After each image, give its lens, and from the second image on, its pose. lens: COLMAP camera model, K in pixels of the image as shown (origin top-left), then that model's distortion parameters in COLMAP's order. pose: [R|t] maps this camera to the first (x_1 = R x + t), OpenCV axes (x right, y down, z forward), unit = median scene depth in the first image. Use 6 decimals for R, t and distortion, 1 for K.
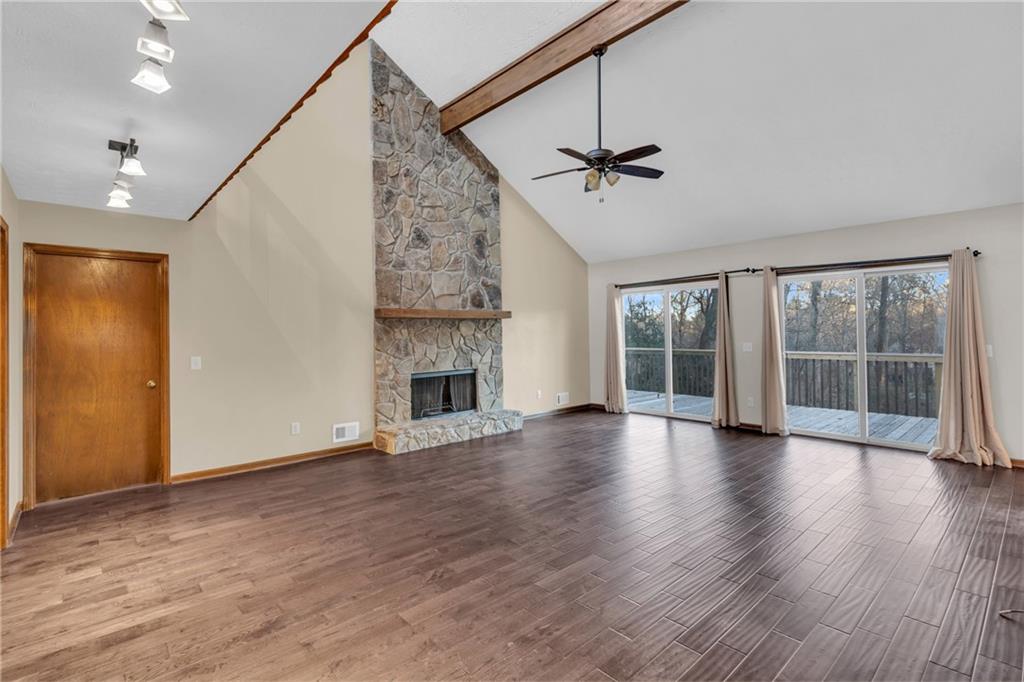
lens RADIAL K [[478.8, 0, 515.4], [0, 478.8, 335.5], [0, 0, 1]] dist [0.012708, 0.000118]
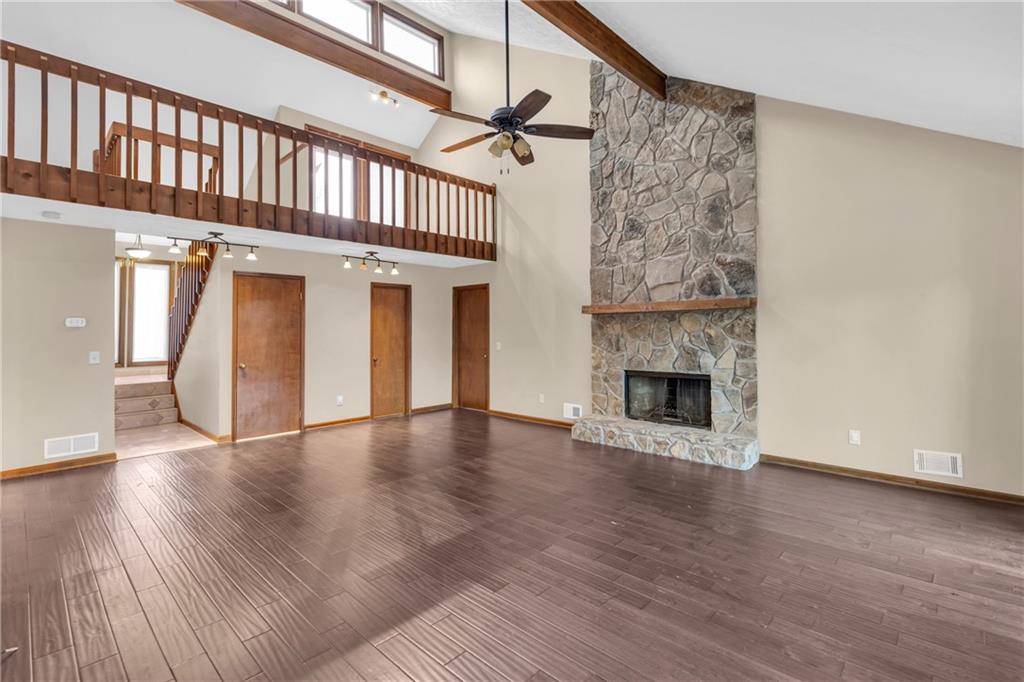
lens RADIAL K [[478.8, 0, 515.5], [0, 478.8, 333.5], [0, 0, 1]] dist [0.012708, 0.000118]
pose [[0.063730, 0.016696, -0.997827, 0.709711], [-0.002914, 0.999859, 0.016544, -0.009342], [0.997963, 0.001853, 0.063770, 0.680234]]
